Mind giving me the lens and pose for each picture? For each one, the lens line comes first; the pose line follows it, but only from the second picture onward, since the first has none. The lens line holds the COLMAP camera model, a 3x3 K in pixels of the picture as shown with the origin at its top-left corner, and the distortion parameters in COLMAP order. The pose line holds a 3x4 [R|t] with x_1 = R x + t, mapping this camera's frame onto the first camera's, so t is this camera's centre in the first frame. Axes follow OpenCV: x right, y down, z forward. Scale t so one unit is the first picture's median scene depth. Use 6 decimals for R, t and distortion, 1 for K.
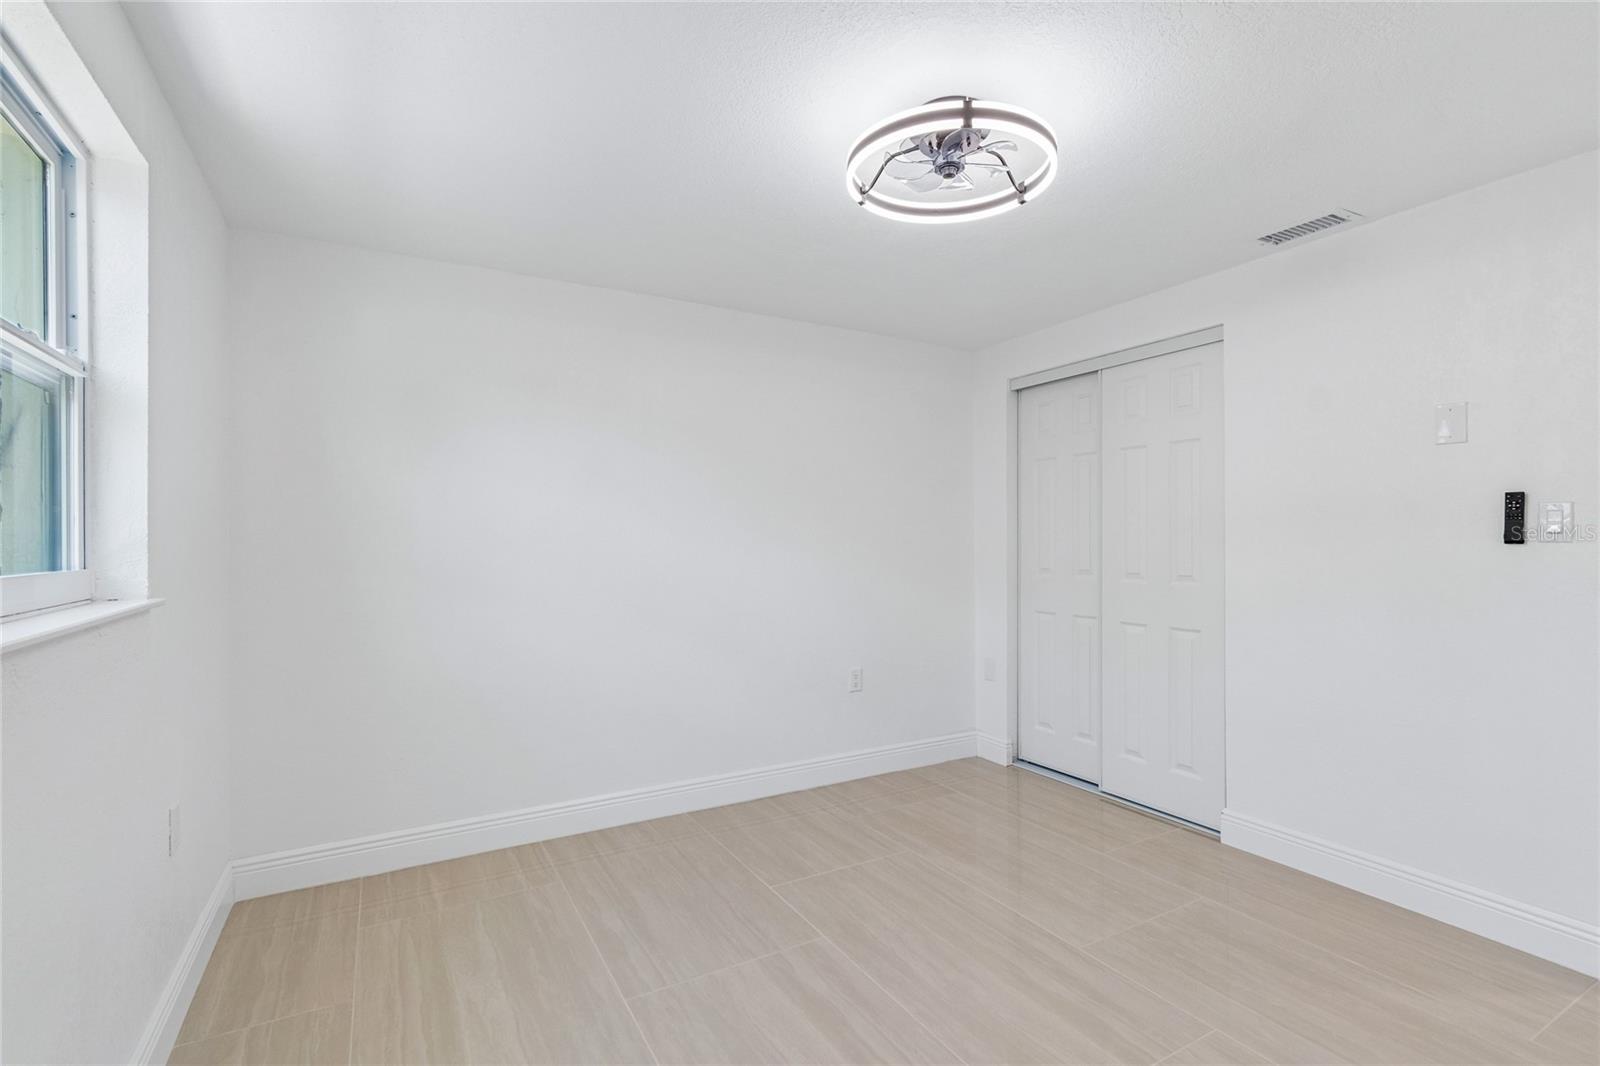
lens RADIAL K [[726.6, 0, 823.6], [0, 726.6, 543.7], [0, 0, 1]] dist [0.003996, 0.000428]
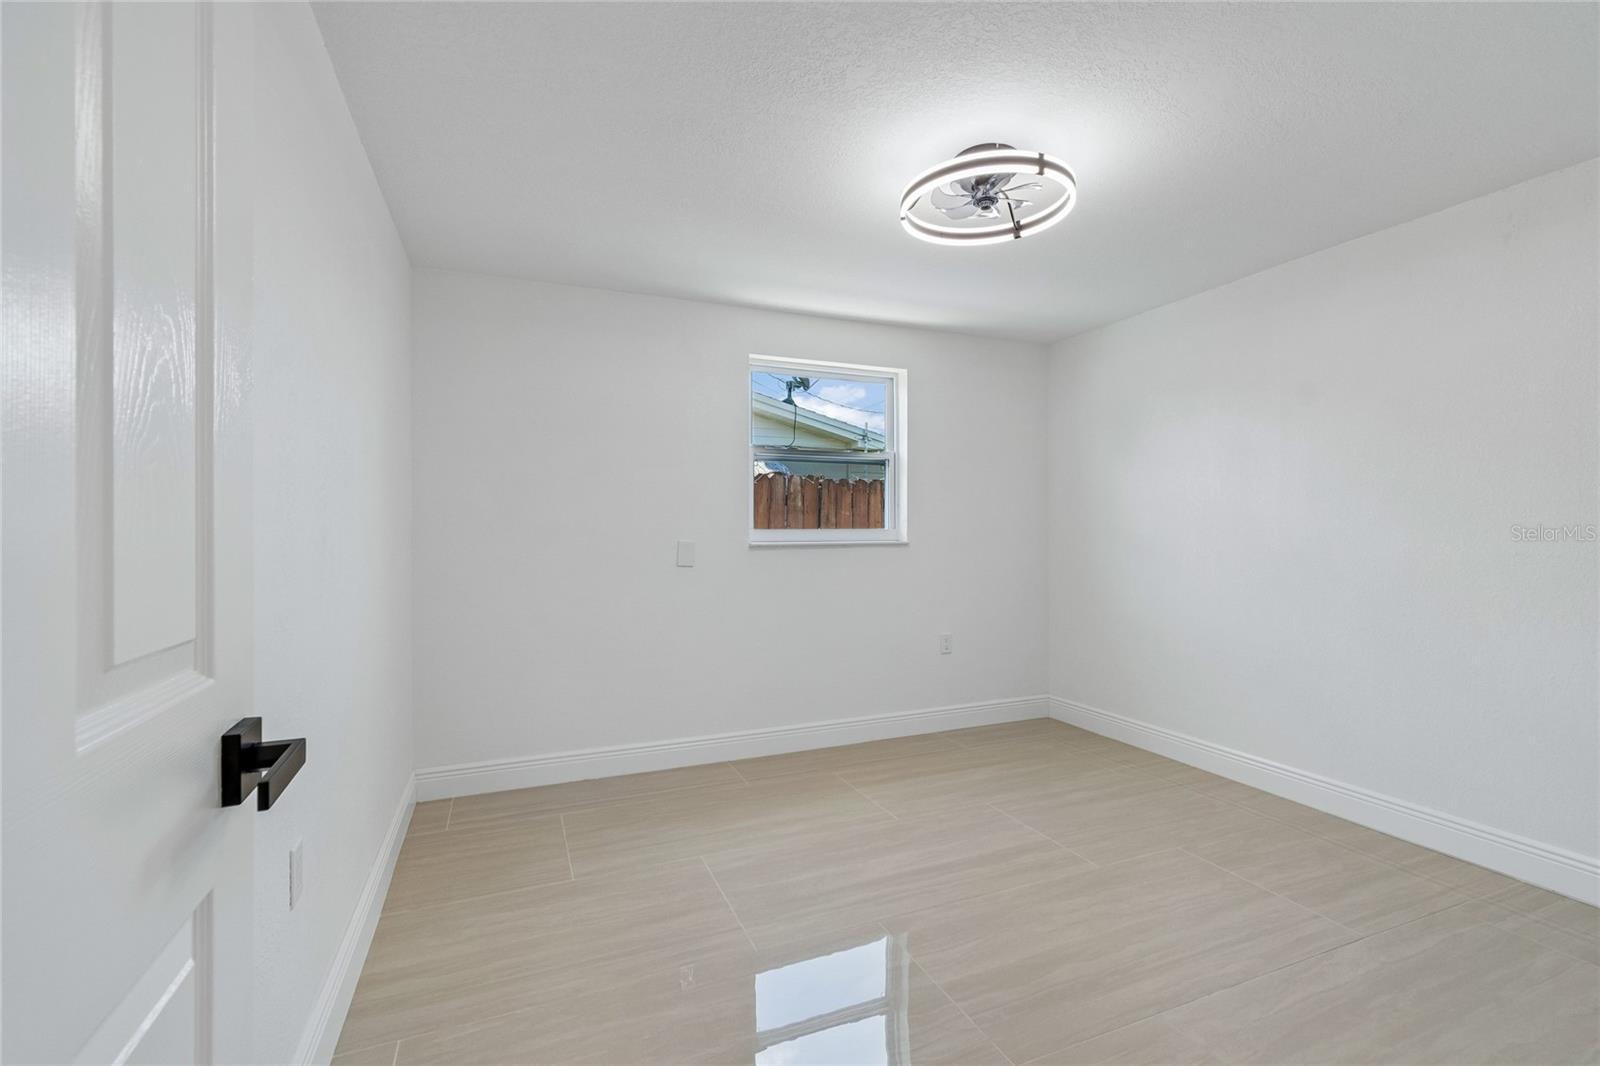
lens RADIAL K [[721.6, 0, 806.5], [0, 721.6, 529.0], [0, 0, 1]] dist [0.000821, 0.000031]
pose [[-0.139499, -0.001945, -0.990220, 1.227547], [-0.000278, 0.999998, -0.001925, 0.033268], [0.990222, 0.000007, -0.139499, 0.764836]]
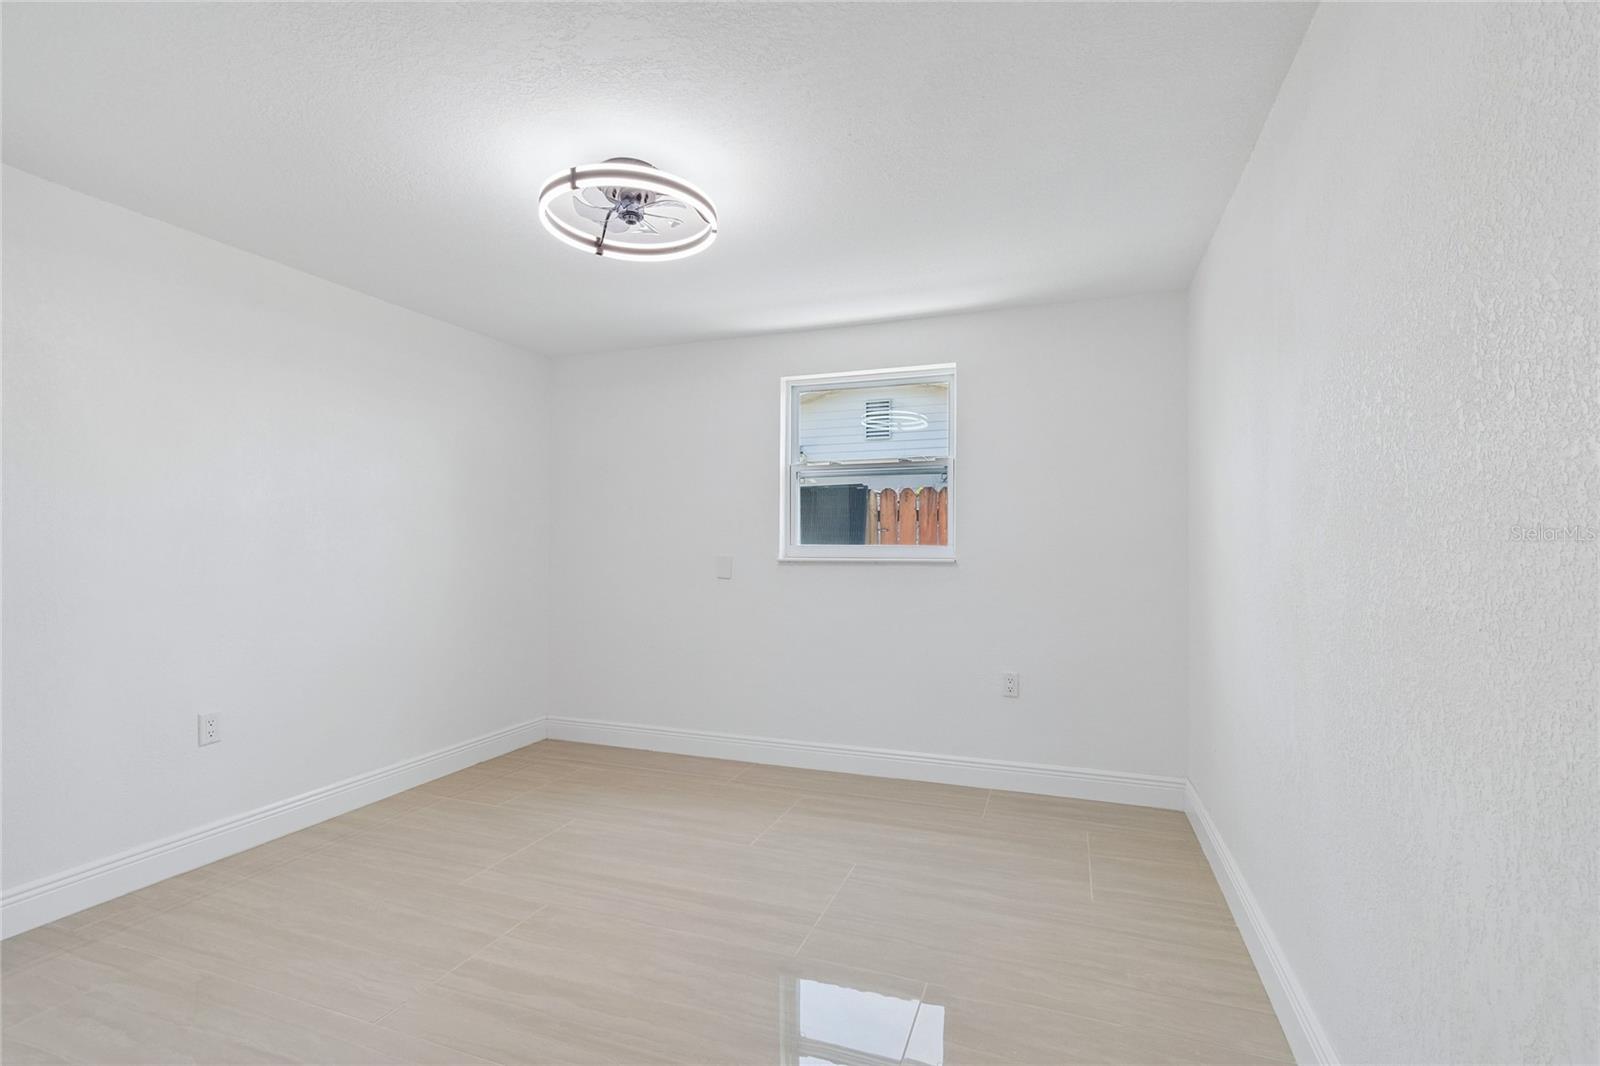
lens RADIAL K [[718.0, 0, 794.1], [0, 718.0, 538.0], [0, 0, 1]] dist [-0.002227, -0.000284]
pose [[-0.781922, -0.004475, -0.623360, 0.610803], [-0.003253, 0.999990, -0.003099, 0.017542], [0.623368, -0.000395, -0.781929, 1.828183]]
